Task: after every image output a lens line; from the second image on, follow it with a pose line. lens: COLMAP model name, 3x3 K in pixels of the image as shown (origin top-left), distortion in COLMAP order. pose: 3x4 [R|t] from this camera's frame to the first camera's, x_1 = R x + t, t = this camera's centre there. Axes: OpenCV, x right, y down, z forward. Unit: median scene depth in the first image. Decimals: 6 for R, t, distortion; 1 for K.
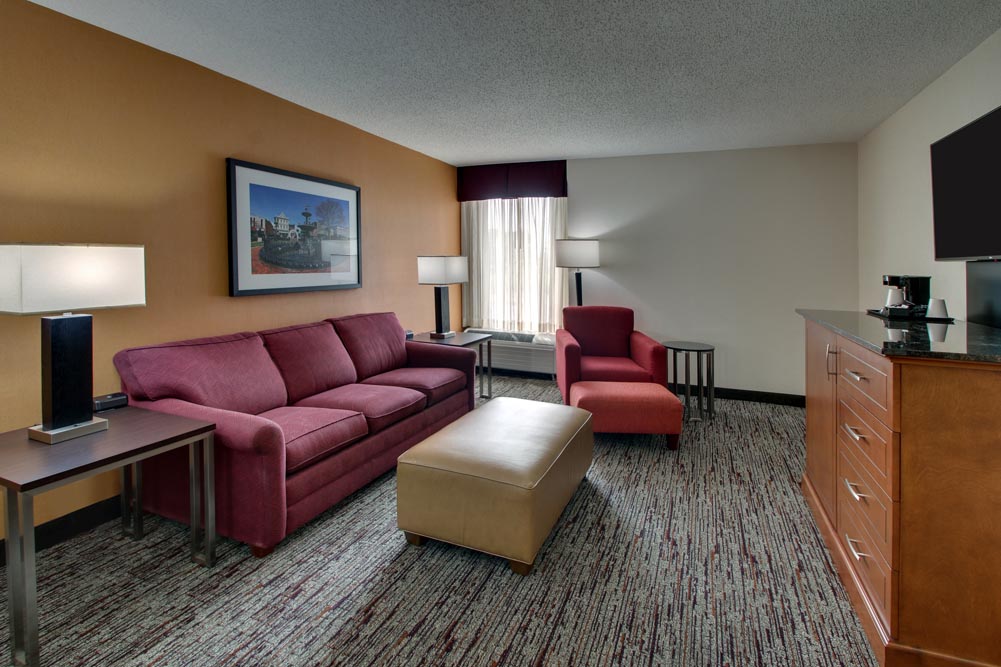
lens RADIAL K [[494.5, 0, 496.0], [0, 494.5, 326.5], [0, 0, 1]] dist [-0.002878, -0.013248]
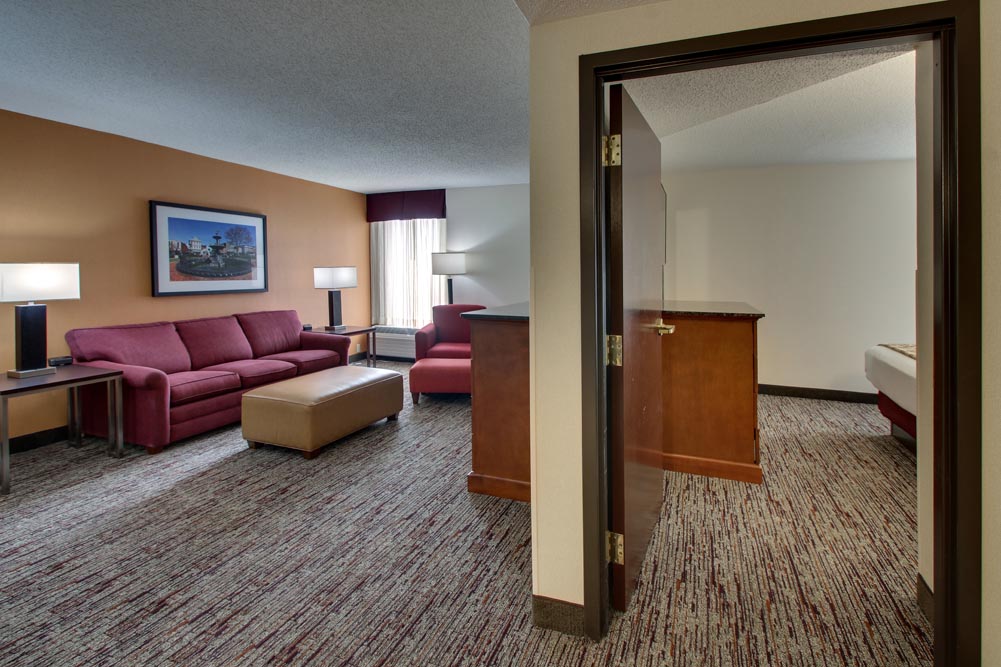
lens RADIAL K [[497.6, 0, 500.5], [0, 497.6, 333.5], [0, 0, 1]] dist [0.001893, -0.013941]
pose [[0.999897, -0.013316, 0.005424, 0.427773], [0.013359, 0.999880, -0.007902, 0.065271], [-0.005318, 0.007974, 0.999954, -0.412314]]
